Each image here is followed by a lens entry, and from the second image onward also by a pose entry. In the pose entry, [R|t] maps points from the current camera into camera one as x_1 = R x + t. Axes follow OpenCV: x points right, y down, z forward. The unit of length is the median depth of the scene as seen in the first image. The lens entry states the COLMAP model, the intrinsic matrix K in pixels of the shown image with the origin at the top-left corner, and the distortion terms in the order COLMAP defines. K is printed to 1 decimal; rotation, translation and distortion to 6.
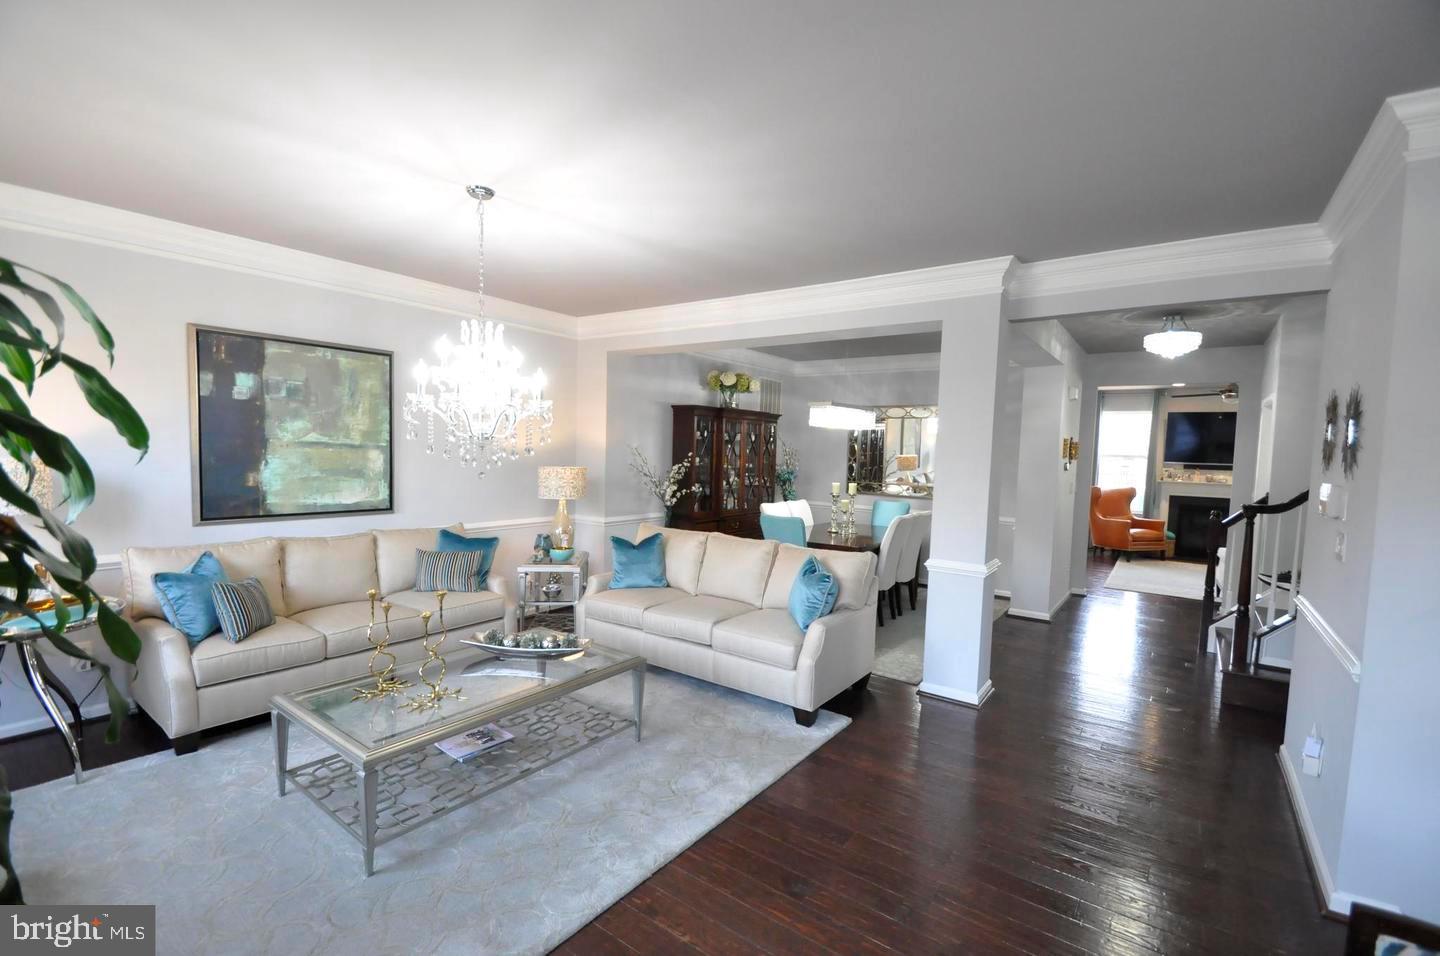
lens RADIAL K [[632.1, 0, 721.1], [0, 632.1, 493.2], [0, 0, 1]] dist [0.017514, -0.019499]
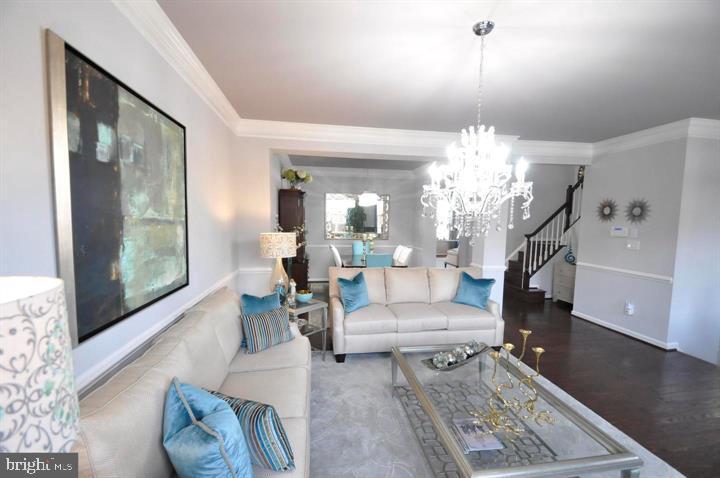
lens RADIAL K [[316.1, 0, 360.6], [0, 316.1, 246.6], [0, 0, 1]] dist [0.017514, -0.019499]
pose [[0.703161, -0.081341, 0.706363, -0.770969], [0.055953, 0.996684, 0.059074, -0.054483], [-0.708826, -0.002015, 0.705380, 0.514693]]
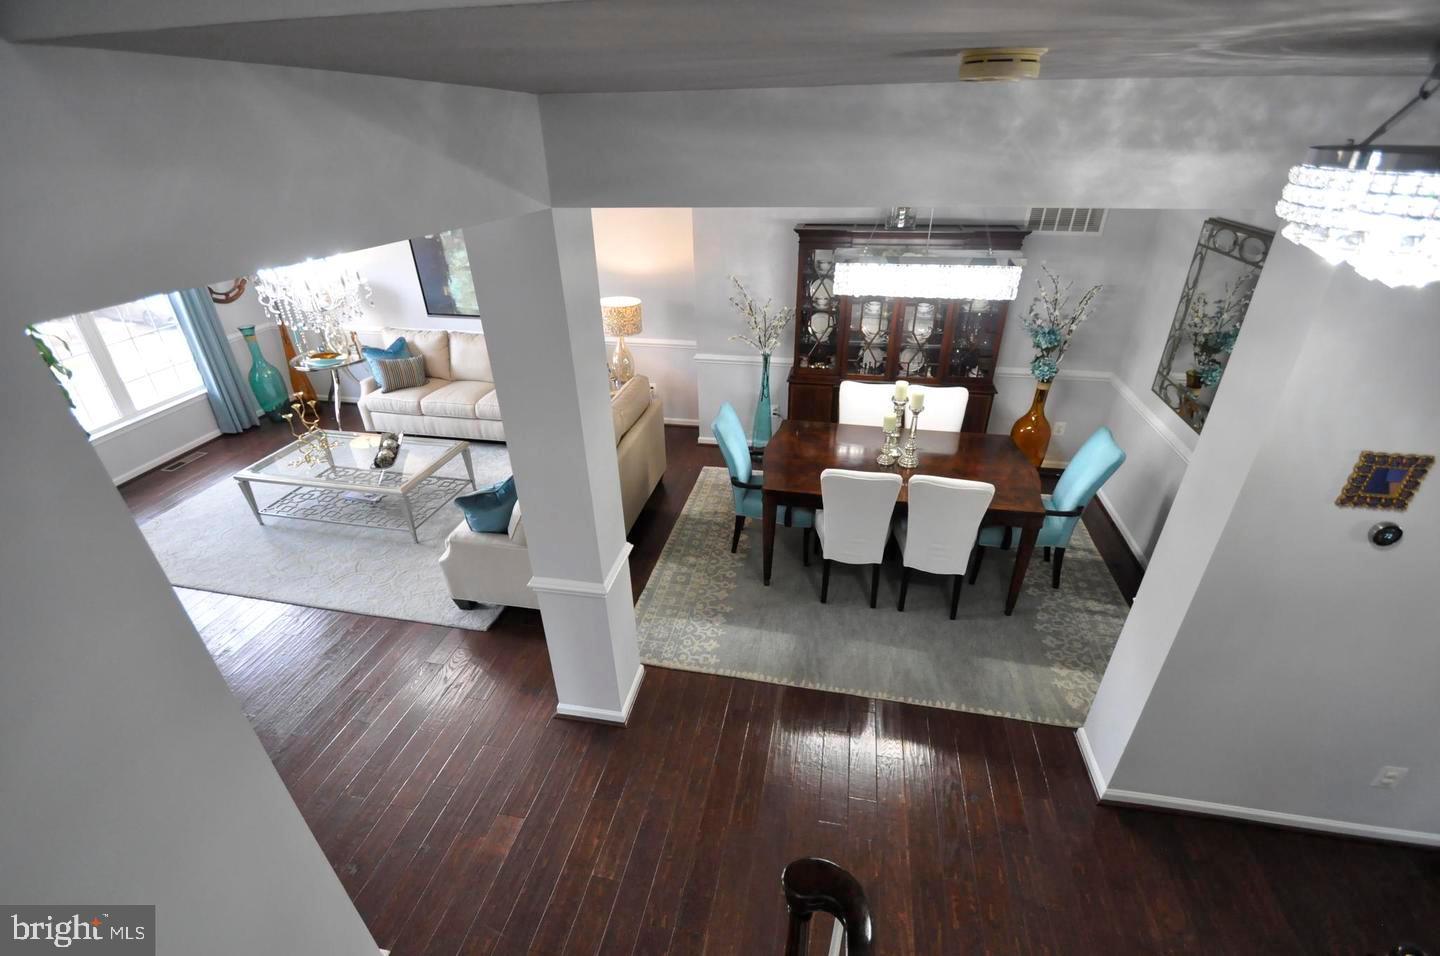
lens RADIAL K [[632.1, 0, 721.1], [0, 632.1, 493.2], [0, 0, 1]] dist [0.017514, -0.019499]
pose [[0.406144, 0.418014, -0.812595, 1.013662], [-0.036434, 0.895940, 0.442678, -0.287683], [0.913082, -0.150185, 0.379111, 0.919477]]
